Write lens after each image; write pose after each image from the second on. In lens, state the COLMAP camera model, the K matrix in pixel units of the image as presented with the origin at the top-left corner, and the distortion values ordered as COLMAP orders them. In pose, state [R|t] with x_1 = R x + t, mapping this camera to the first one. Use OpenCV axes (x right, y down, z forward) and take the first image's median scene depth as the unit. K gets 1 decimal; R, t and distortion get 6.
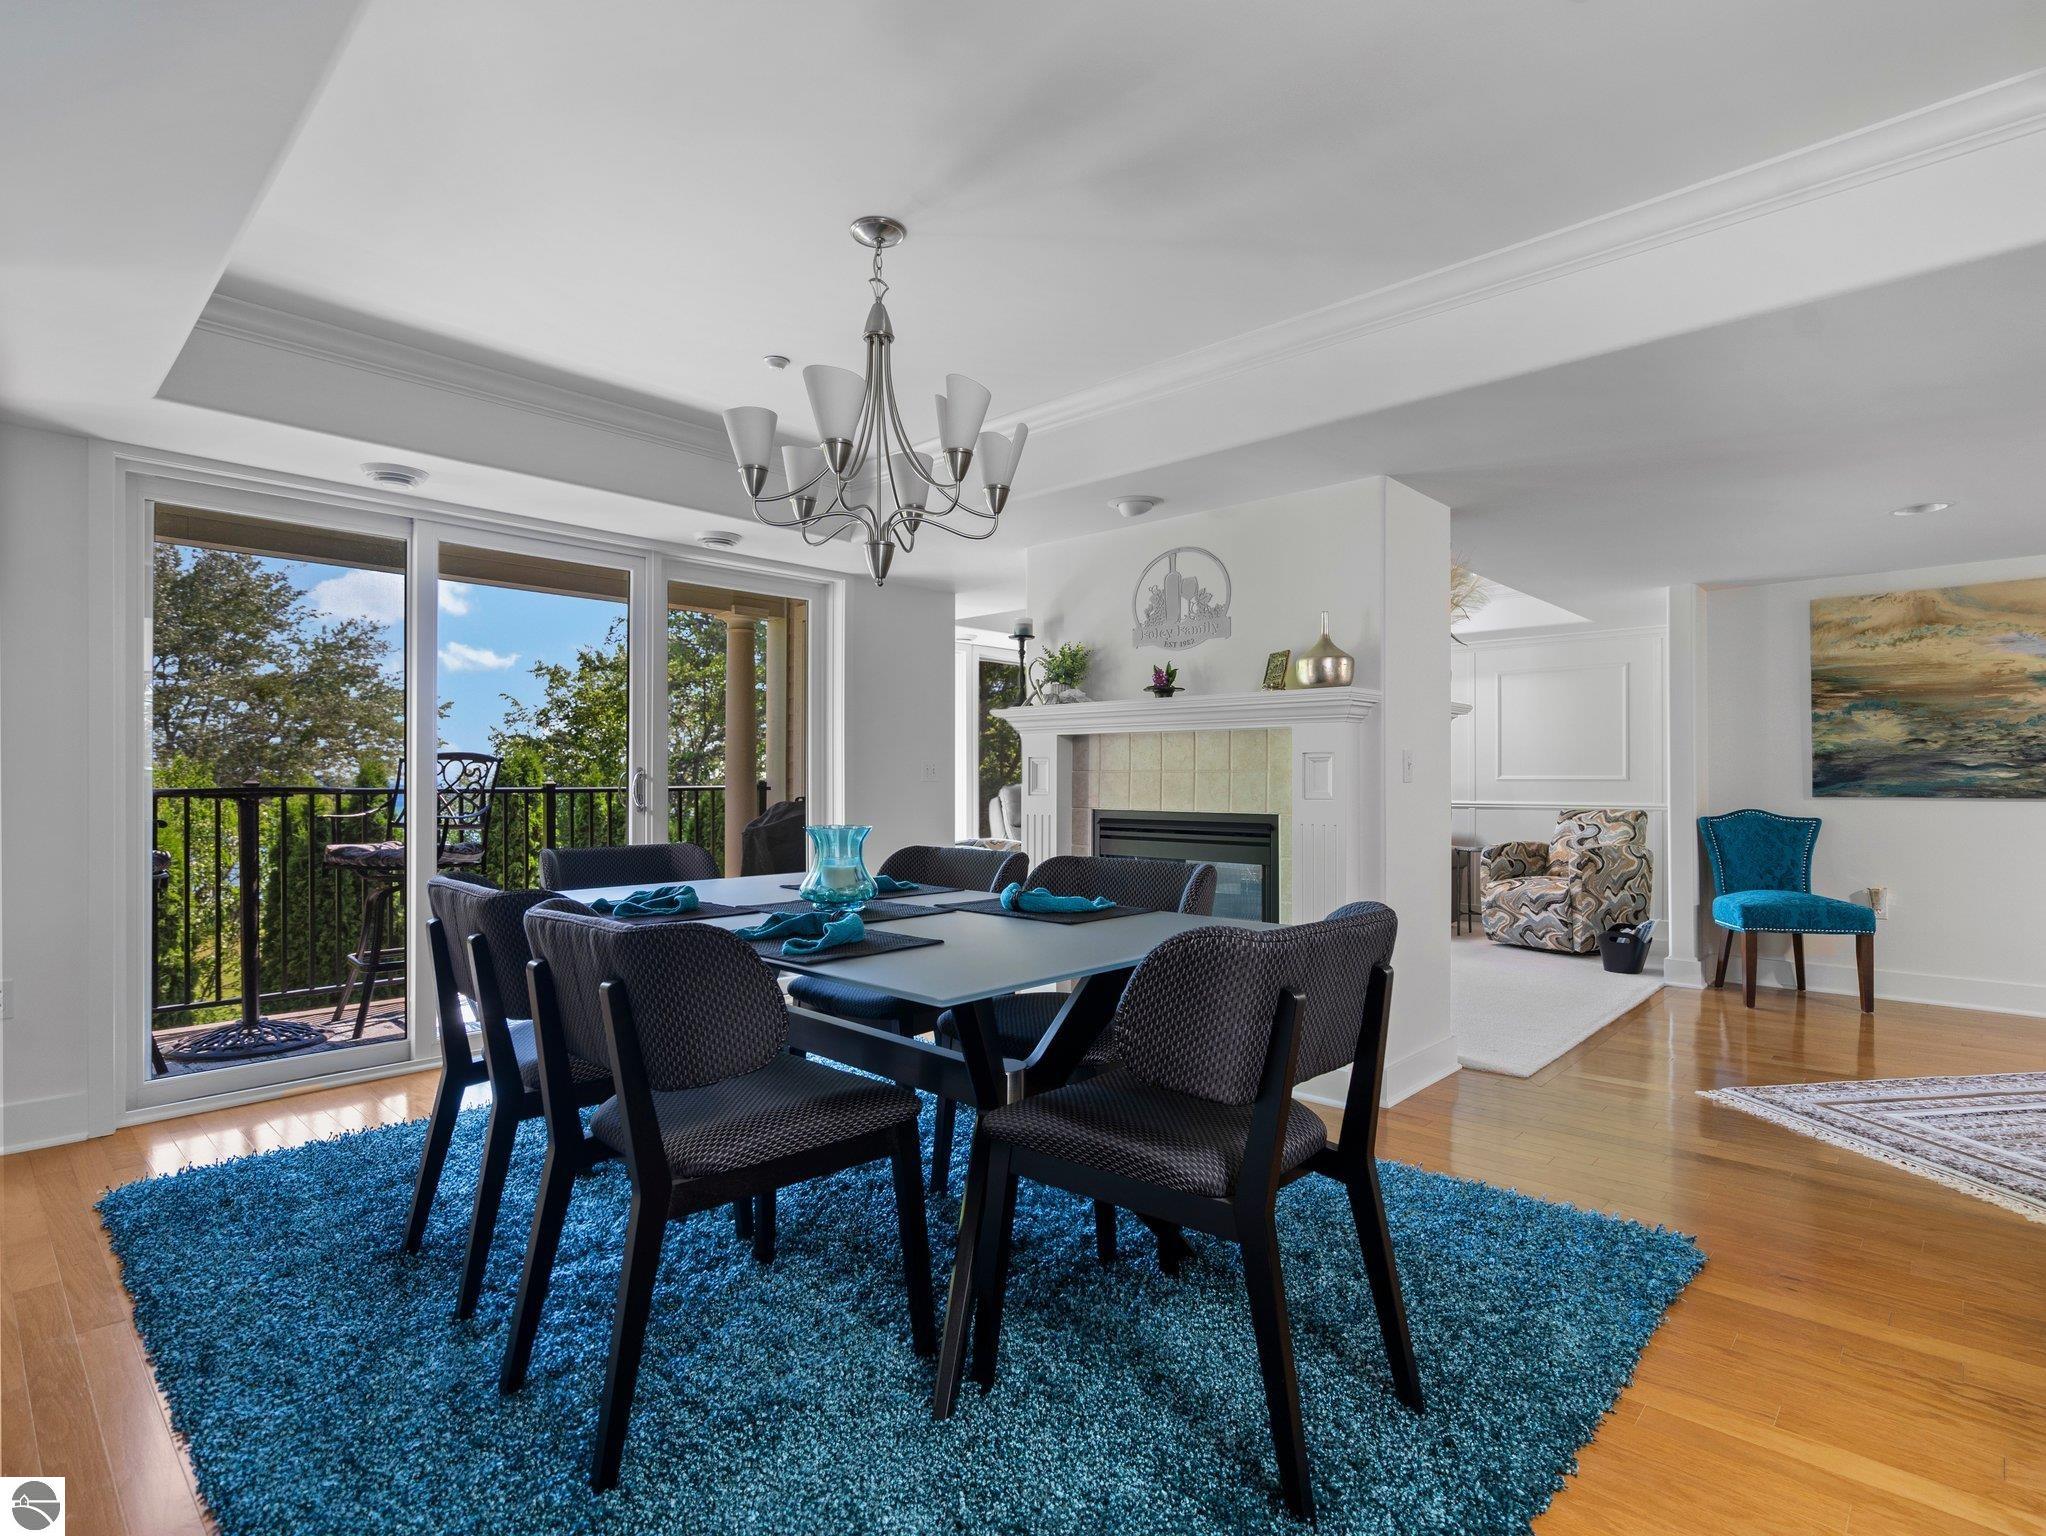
lens RADIAL K [[1038.8, 0, 1030.1], [0, 1038.8, 777.4], [0, 0, 1]] dist [-0.007816, 0.002922]
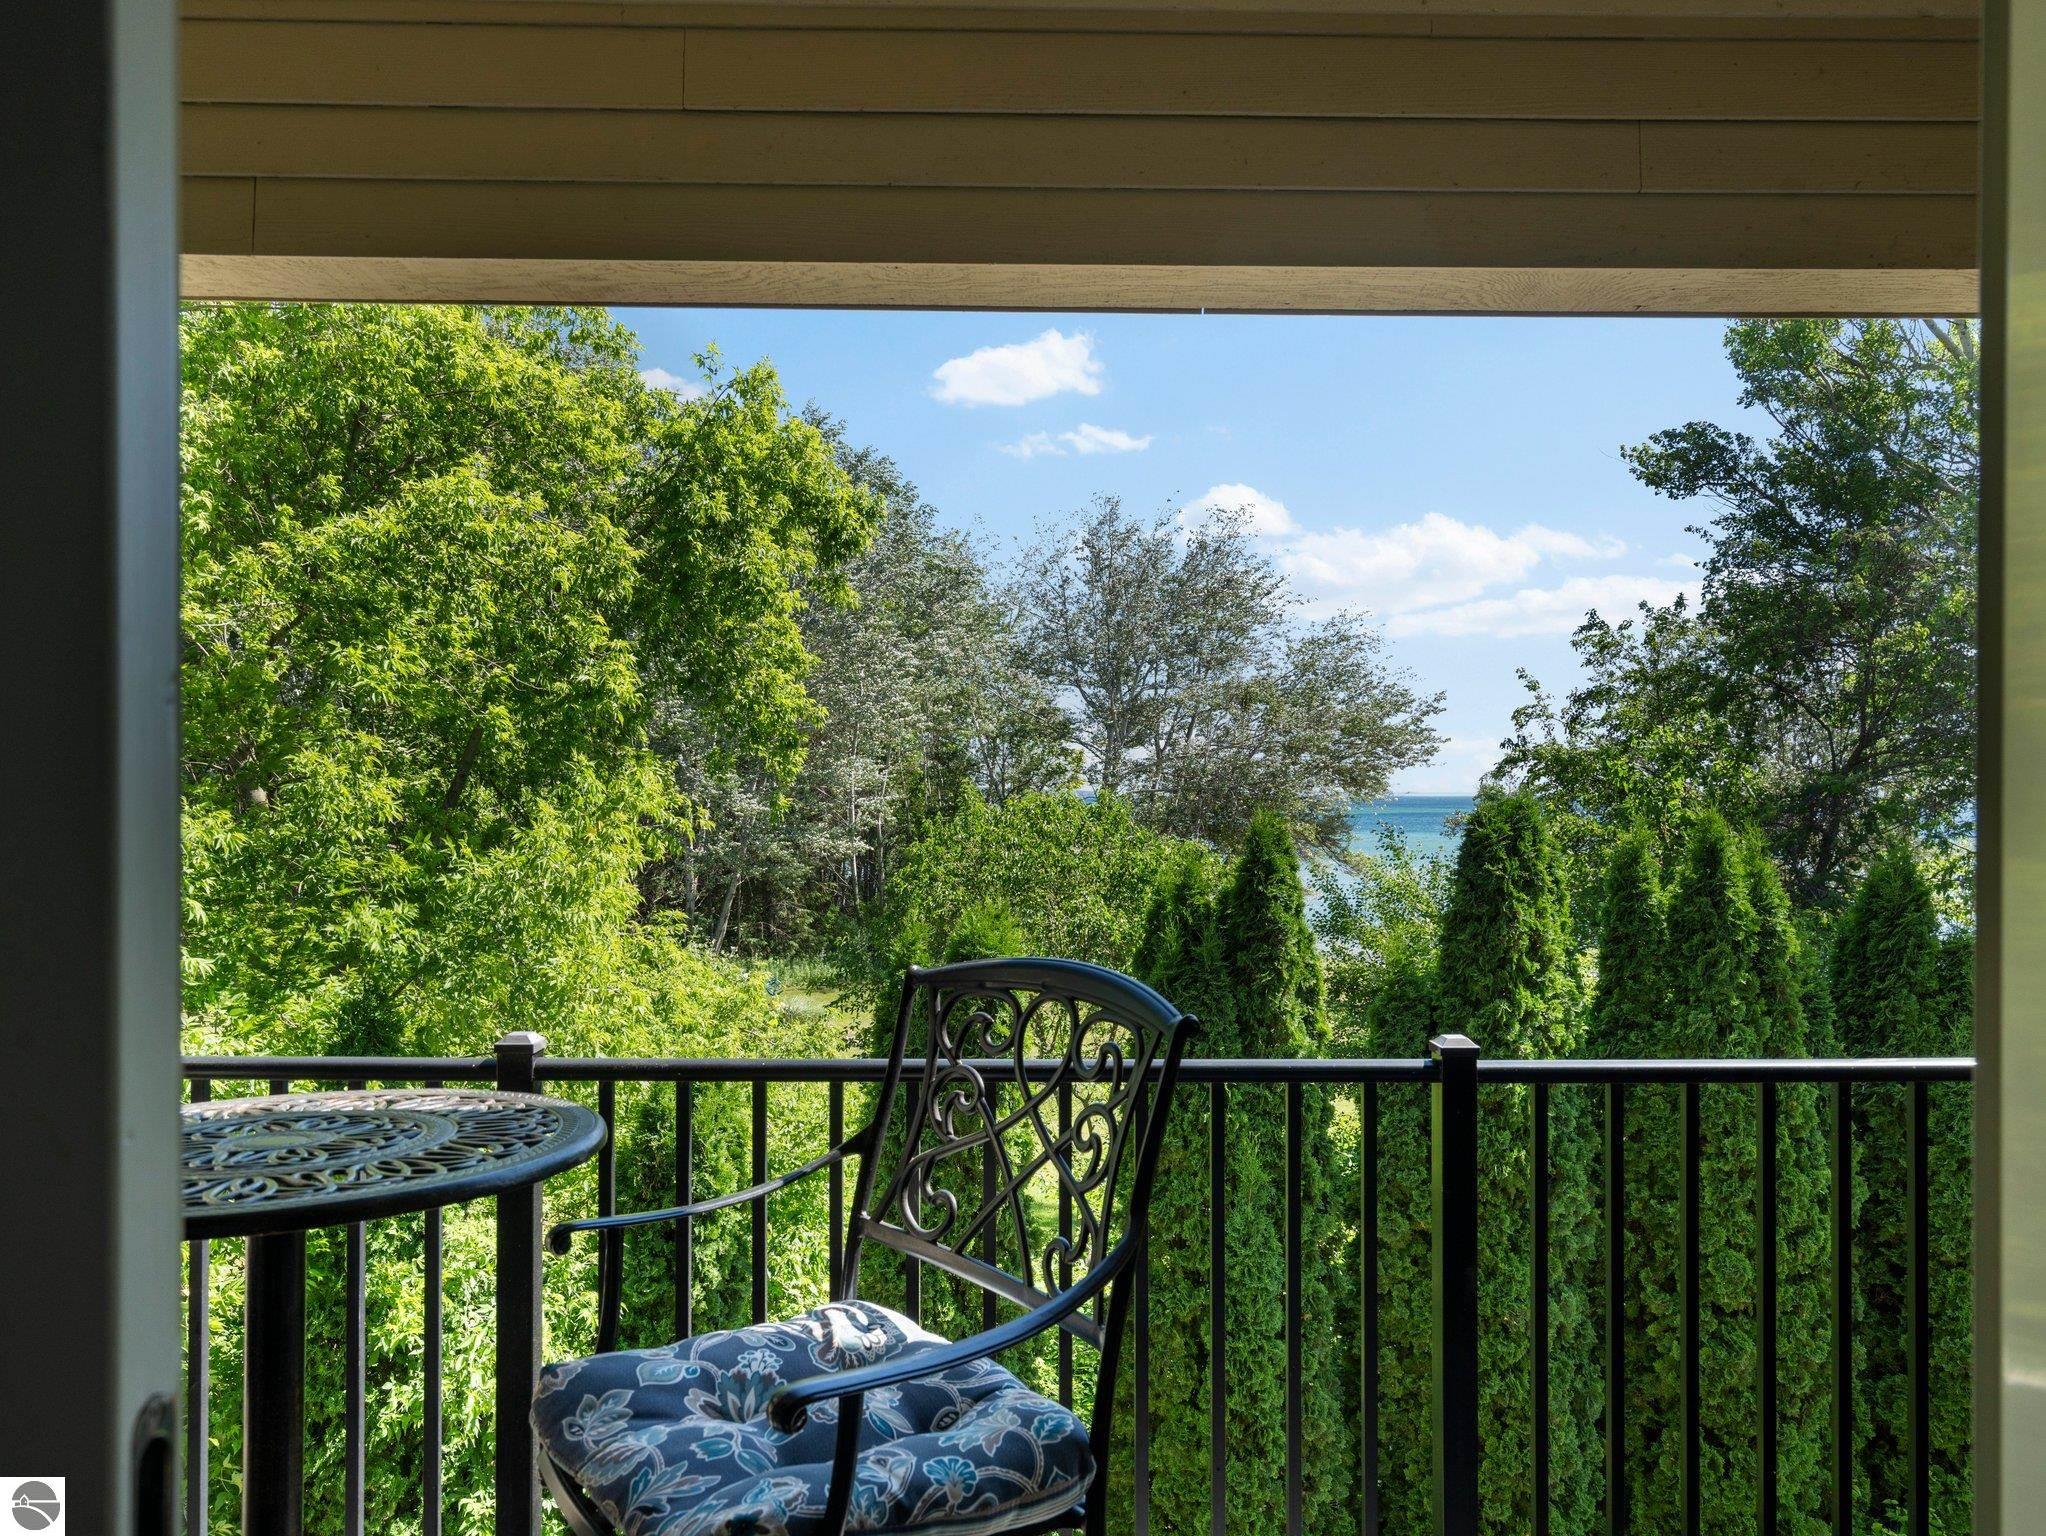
lens RADIAL K [[1430.0, 0, 1037.8], [0, 1430.0, 797.0], [0, 0, 1]] dist [-0.008259, 0.006033]
pose [[0.700302, 0.006481, -0.713817, -0.317873], [-0.006065, 0.999977, 0.003129, -0.062643], [0.713821, 0.002138, 0.700325, 0.735659]]
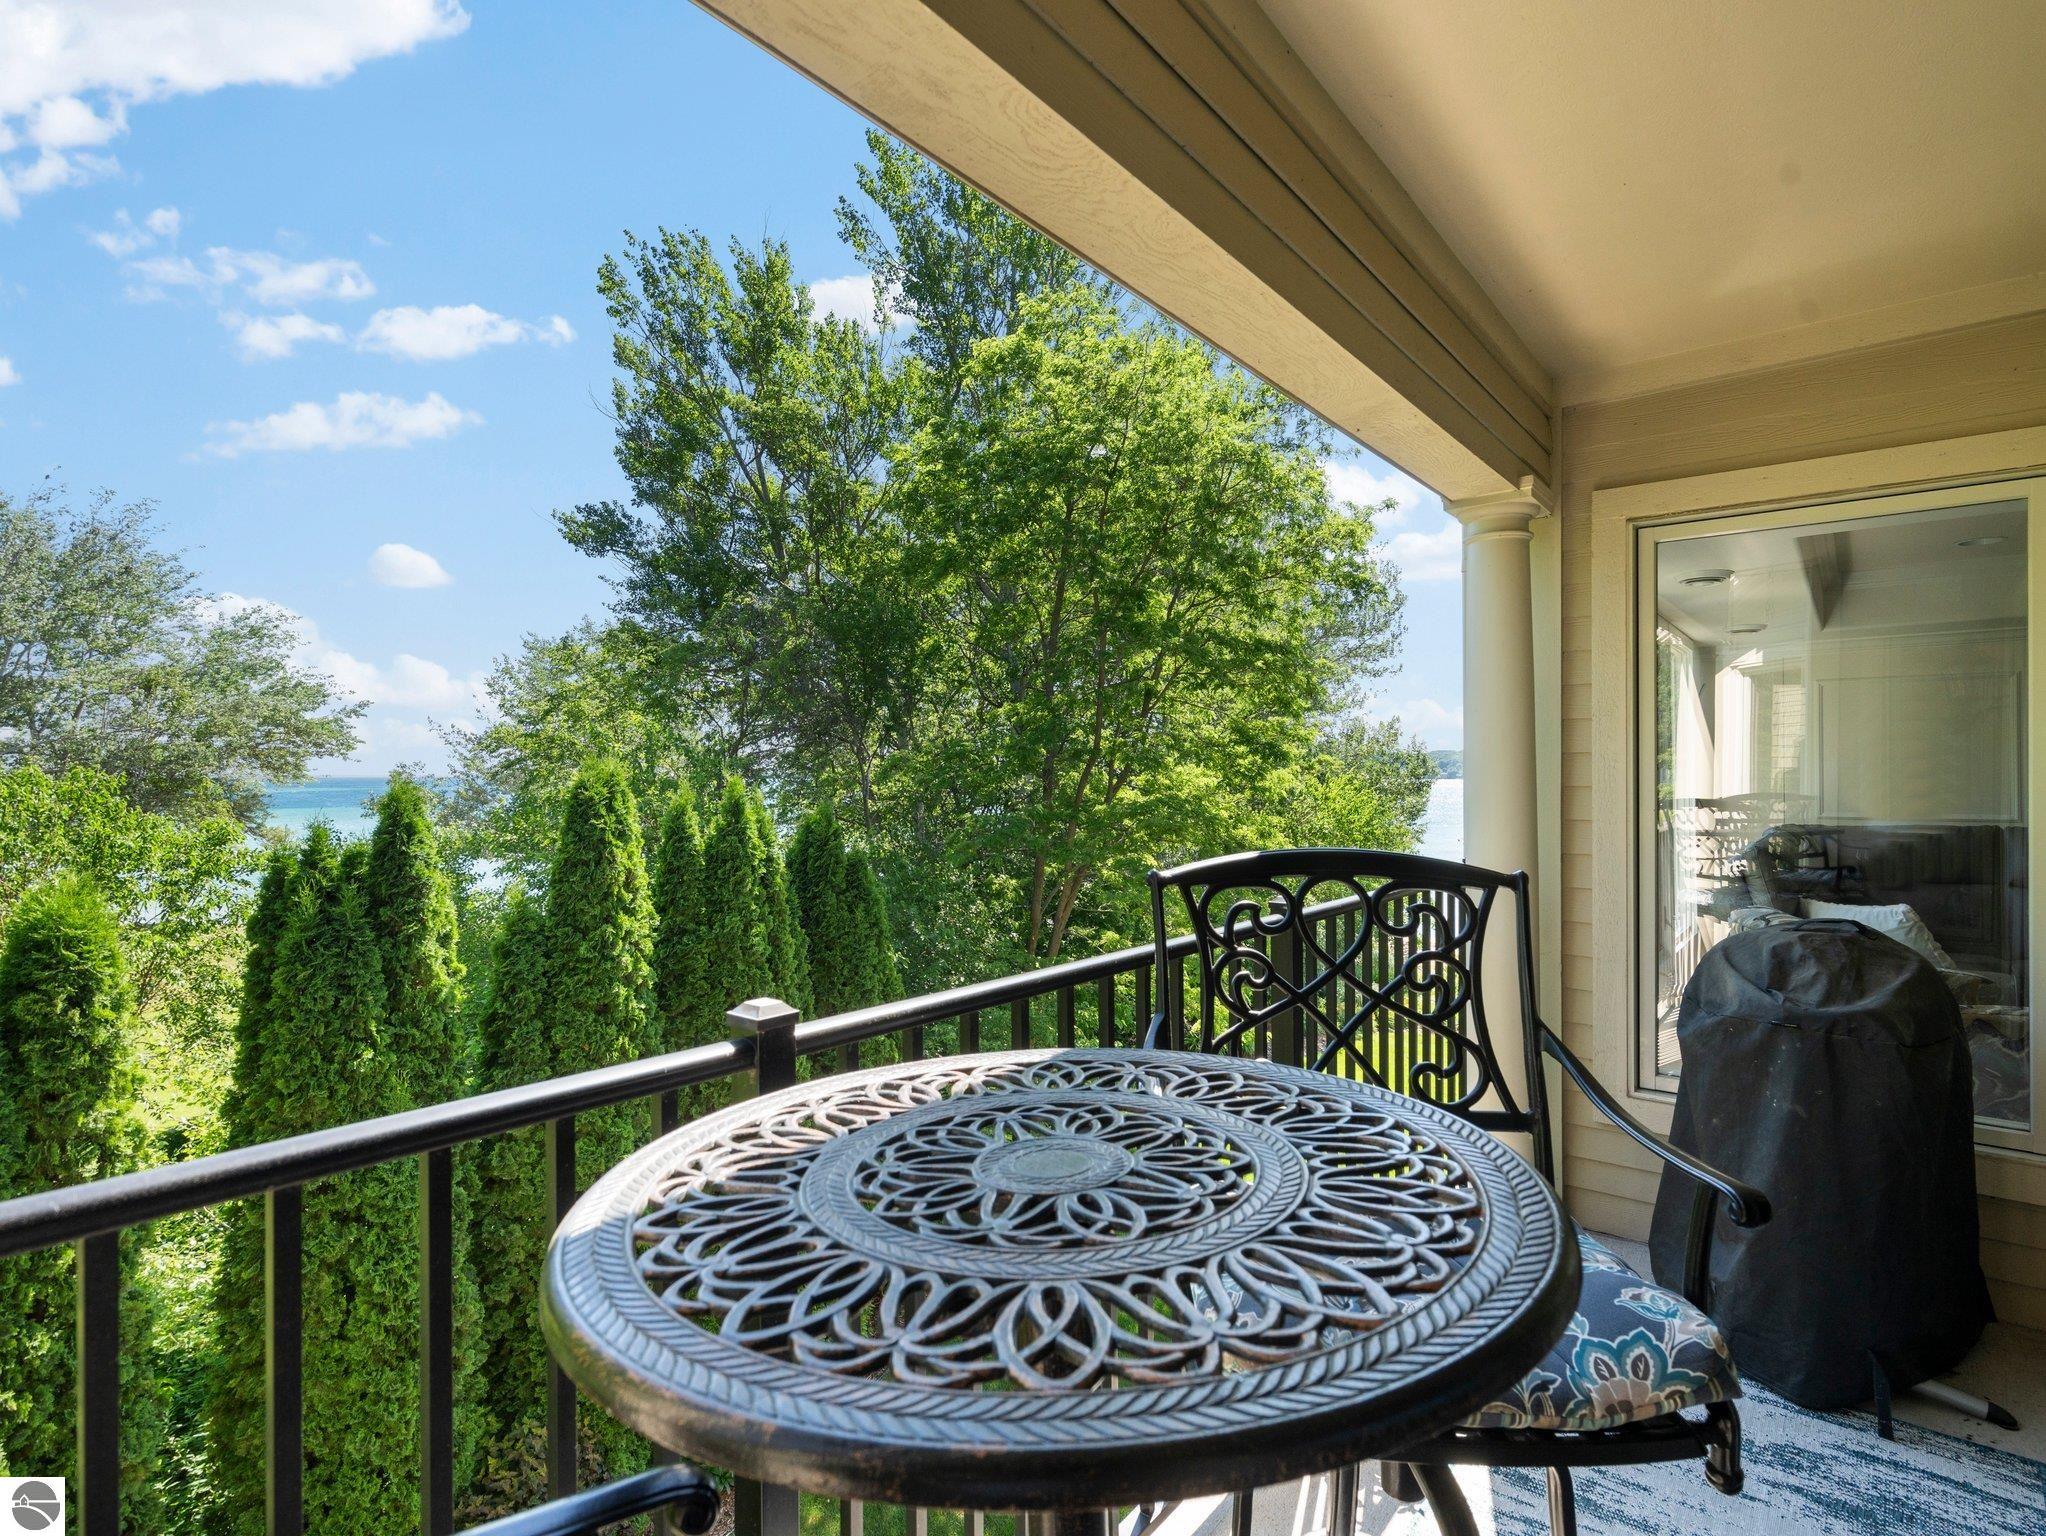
lens RADIAL K [[1038.8, 0, 1039.4], [0, 1038.8, 767.0], [0, 0, 1]] dist [-0.007816, 0.002922]
pose [[0.996667, -0.001766, 0.081562, -0.634807], [0.002429, 0.999965, -0.008039, -0.044800], [-0.081545, 0.008210, 0.996636, 0.671313]]
